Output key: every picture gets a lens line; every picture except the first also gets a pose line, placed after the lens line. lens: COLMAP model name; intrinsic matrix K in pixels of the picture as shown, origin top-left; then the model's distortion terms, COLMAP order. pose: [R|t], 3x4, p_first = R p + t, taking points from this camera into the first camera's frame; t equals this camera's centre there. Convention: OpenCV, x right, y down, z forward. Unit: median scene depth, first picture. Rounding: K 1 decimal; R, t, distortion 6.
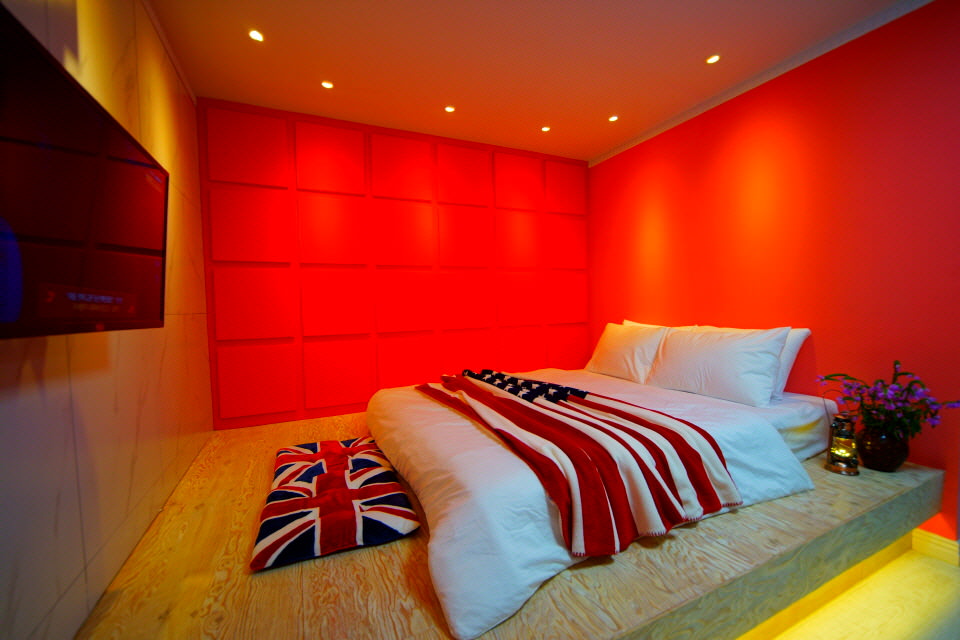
lens RADIAL K [[389.8, 0, 479.0], [0, 389.8, 310.0], [0, 0, 1]] dist [-0.002169, -0.000297]
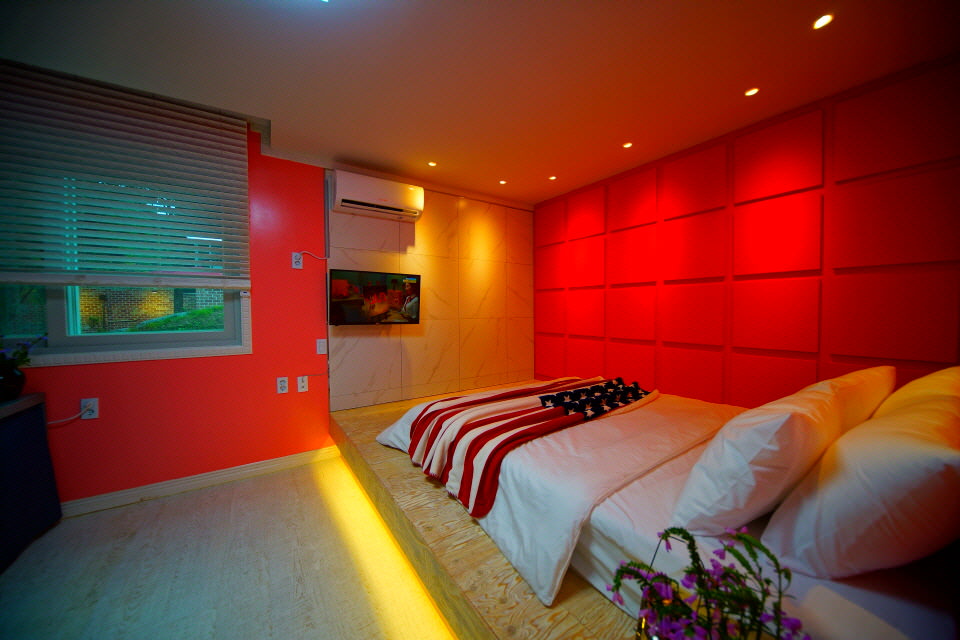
lens RADIAL K [[337.4, 0, 480.0], [0, 337.4, 320.0], [0, 0, 1]] dist [-0.000600, -0.000040]
pose [[0.150439, 0.041196, -0.987761, 1.437938], [-0.023421, 0.999000, 0.038097, -0.077226], [0.988342, 0.017403, 0.151253, 0.790708]]
